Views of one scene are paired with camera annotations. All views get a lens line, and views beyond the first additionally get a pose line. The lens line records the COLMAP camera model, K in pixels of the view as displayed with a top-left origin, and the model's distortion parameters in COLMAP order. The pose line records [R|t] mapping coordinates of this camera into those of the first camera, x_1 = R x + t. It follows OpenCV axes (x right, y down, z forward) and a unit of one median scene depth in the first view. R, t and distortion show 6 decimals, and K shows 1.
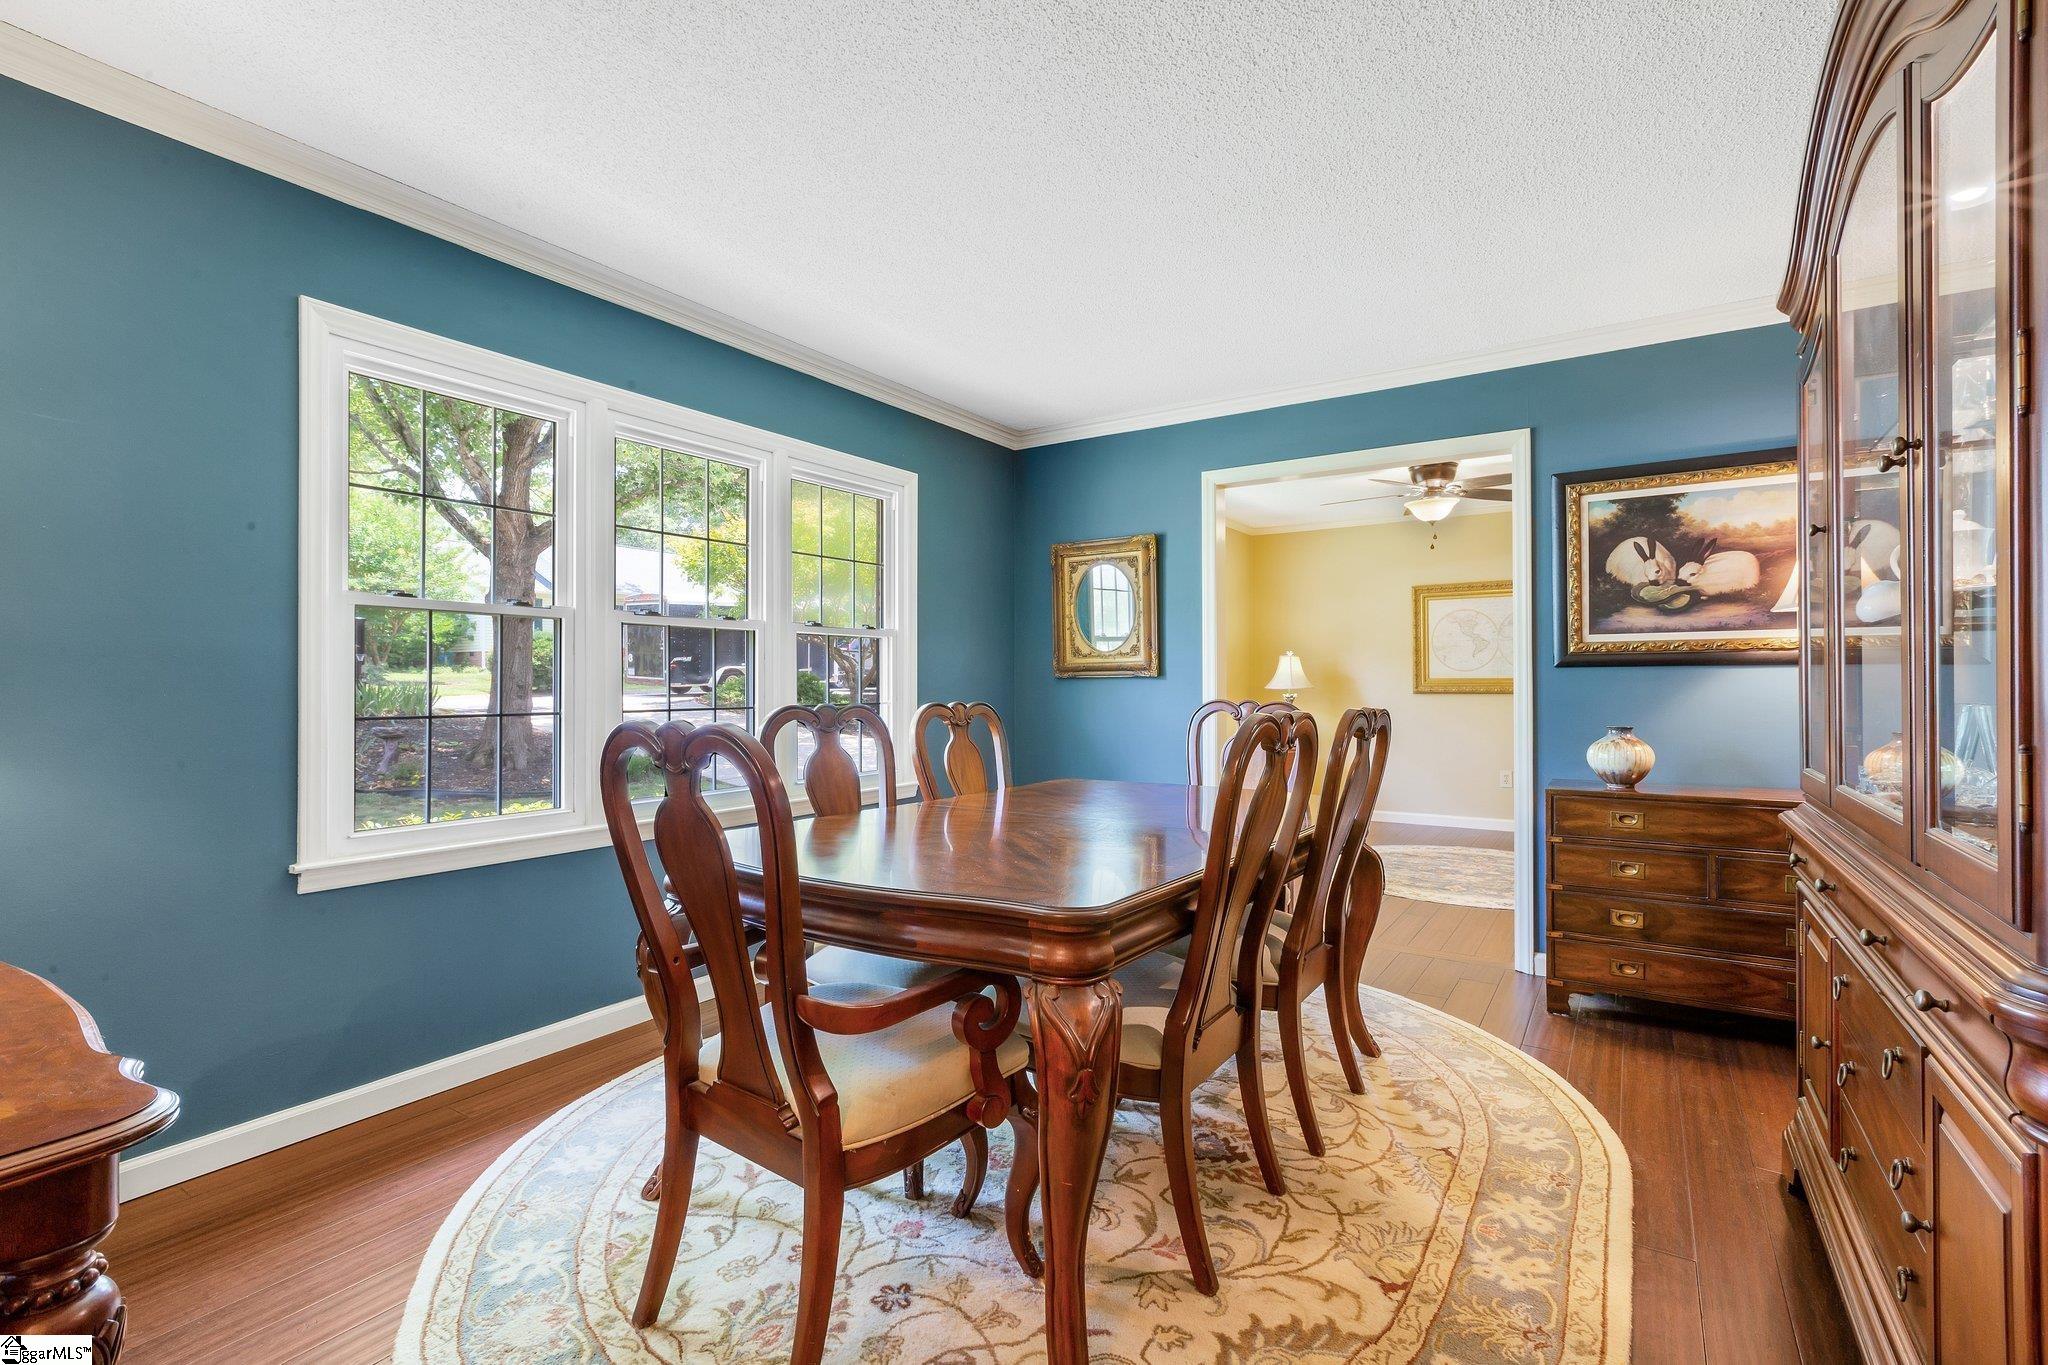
lens RADIAL K [[994.1, 0, 1028.6], [0, 994.1, 684.5], [0, 0, 1]] dist [0.015215, 0.000468]
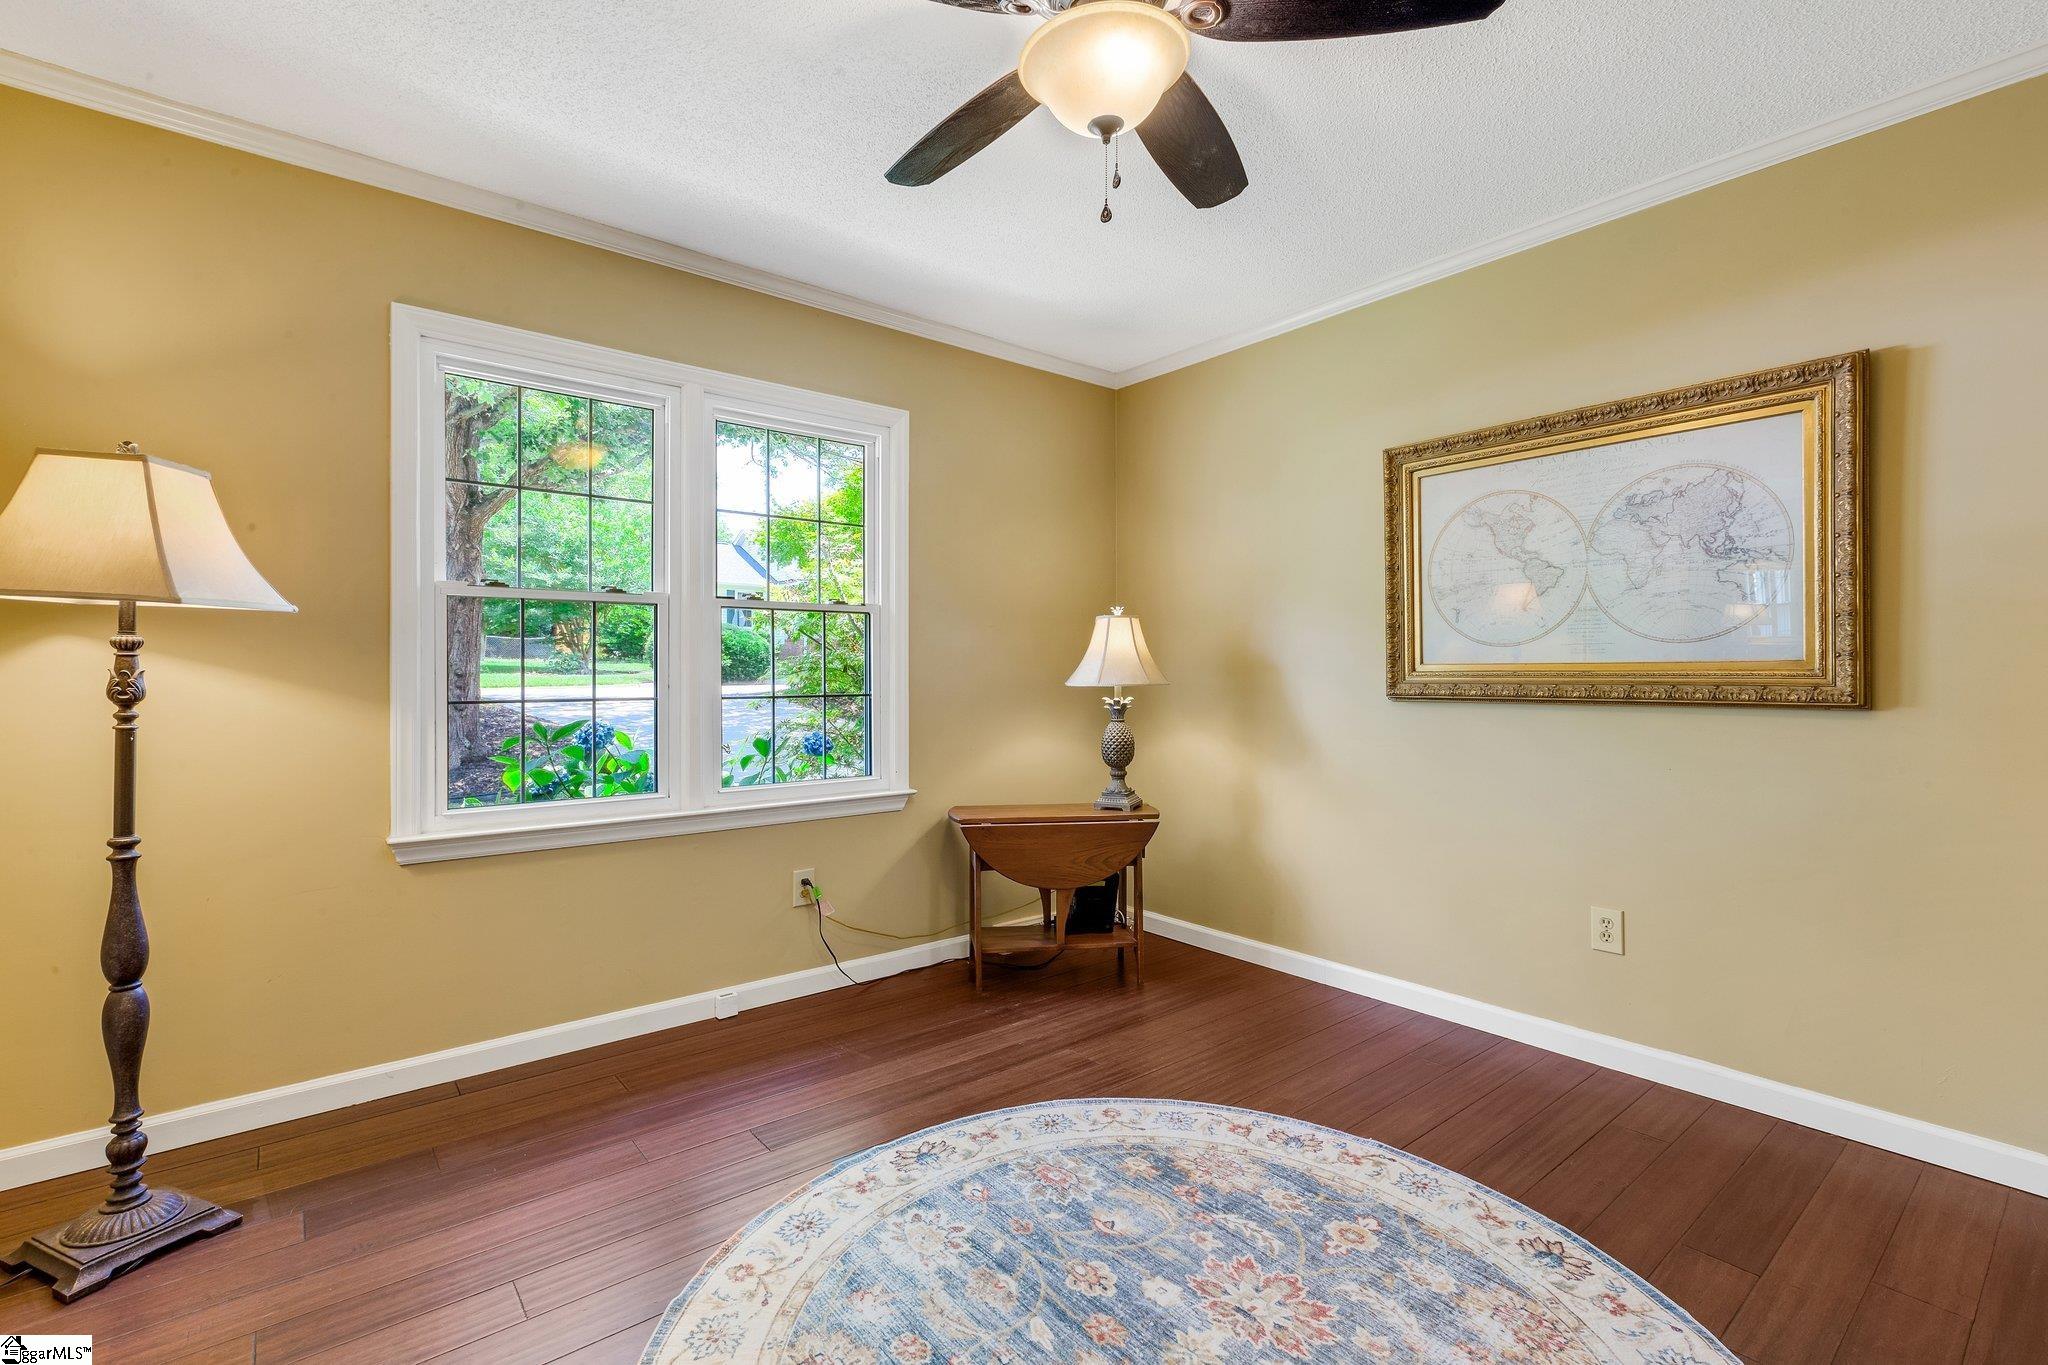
lens RADIAL K [[895.9, 0, 1009.1], [0, 895.9, 680.6], [0, 0, 1]] dist [-0.004110, 0.000183]
pose [[0.938070, 0.008200, -0.346349, 0.263319], [-0.004579, 0.999926, 0.011274, -0.001822], [0.346416, -0.008990, 0.938038, 0.415581]]
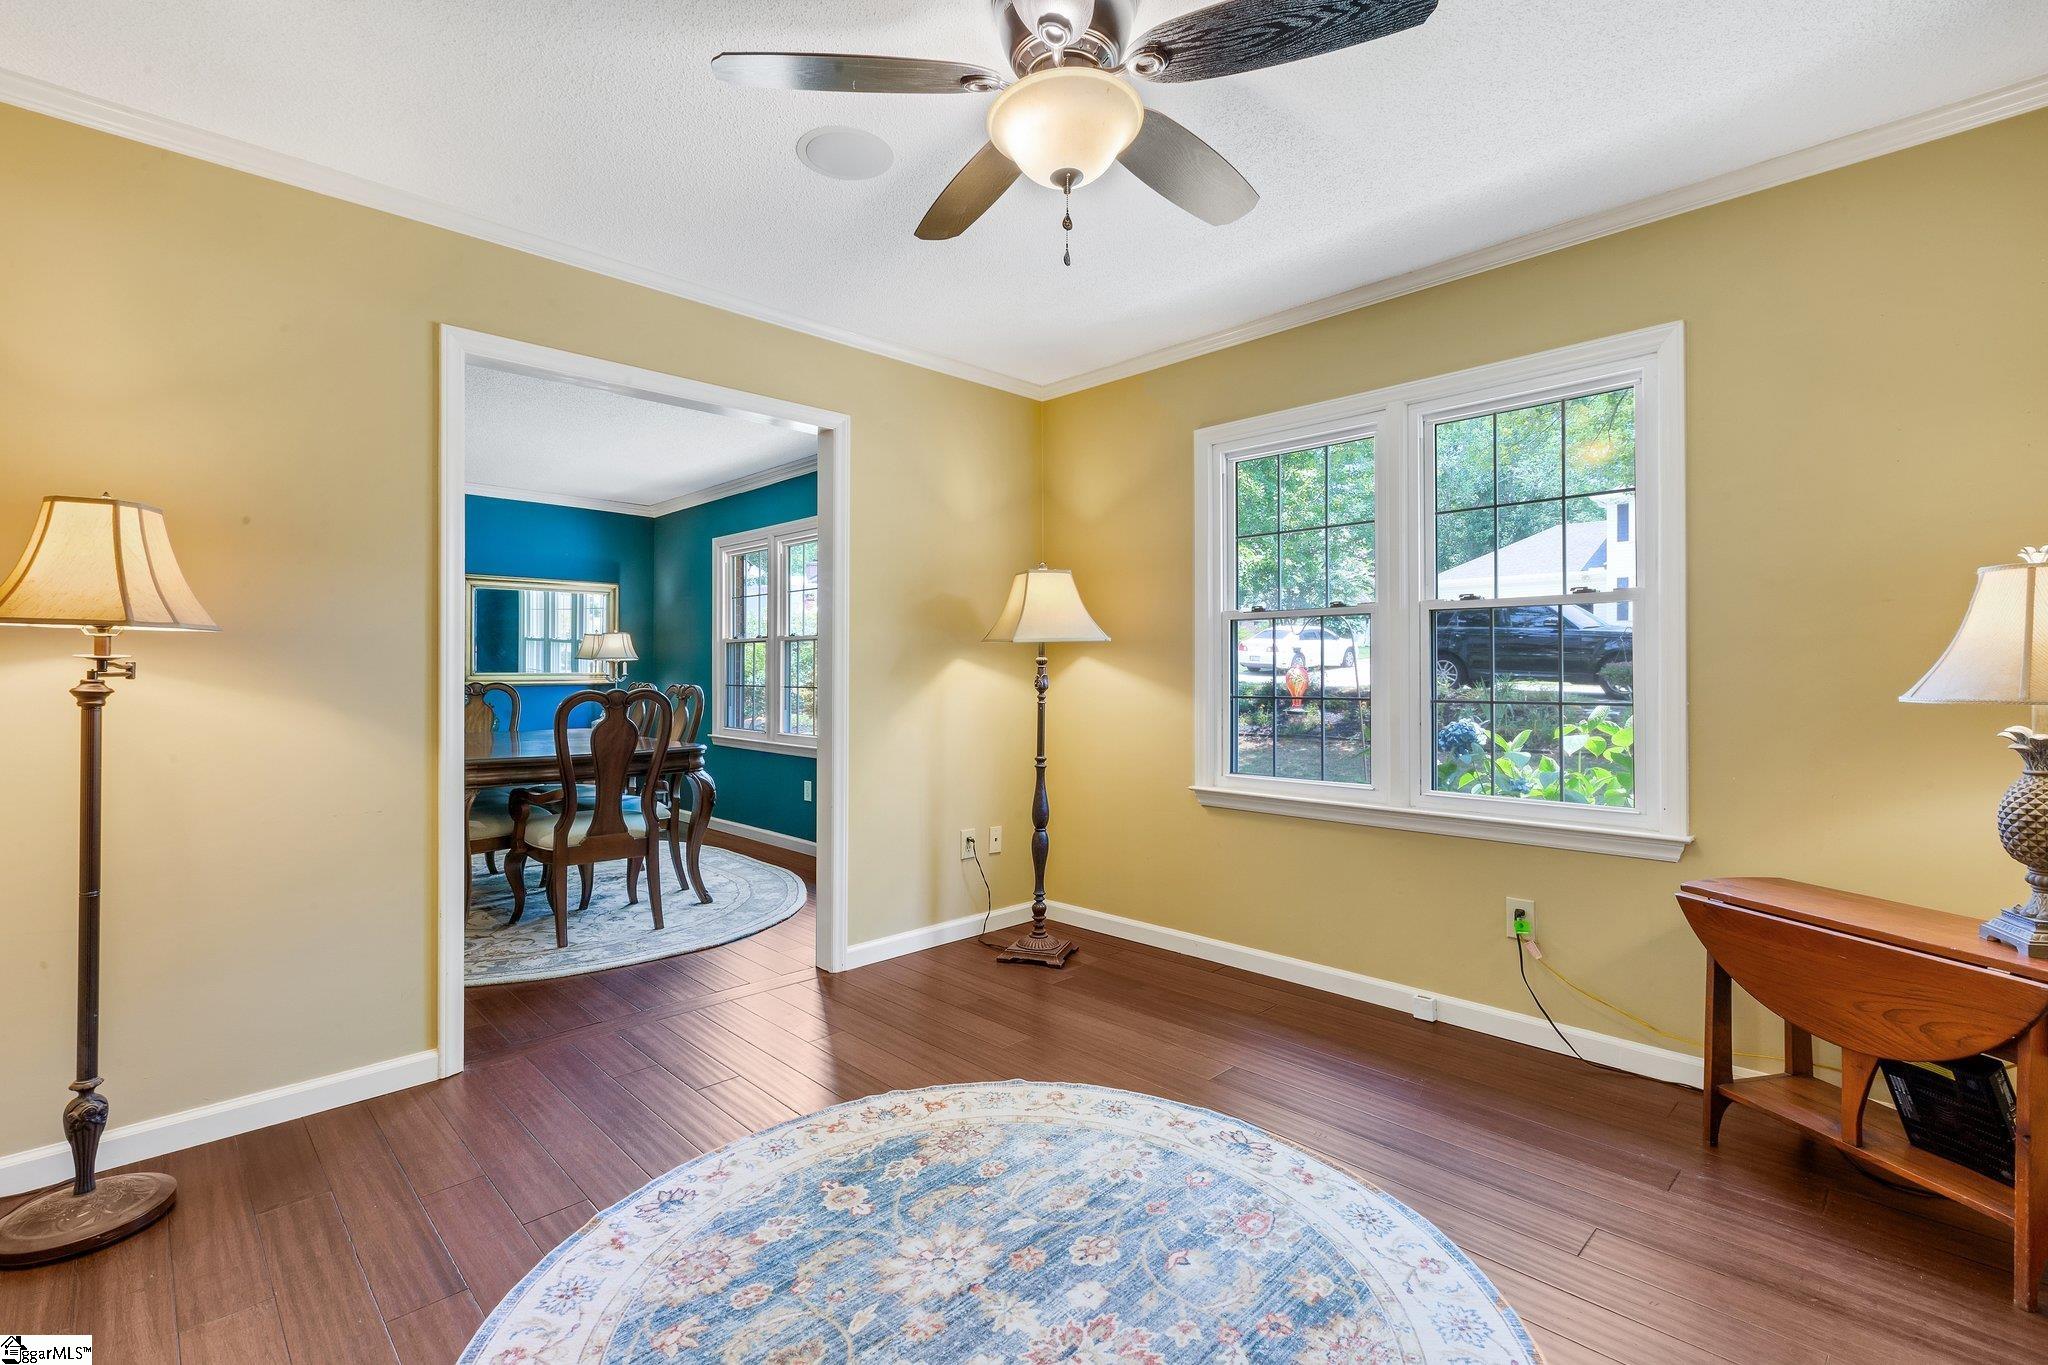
lens RADIAL K [[895.9, 0, 1023.4], [0, 895.9, 670.3], [0, 0, 1]] dist [-0.004110, 0.000183]
pose [[-0.234029, 0.002074, -0.972227, 0.888045], [0.004450, 0.999990, 0.001062, -0.008648], [0.972219, -0.004078, -0.234036, 1.309211]]
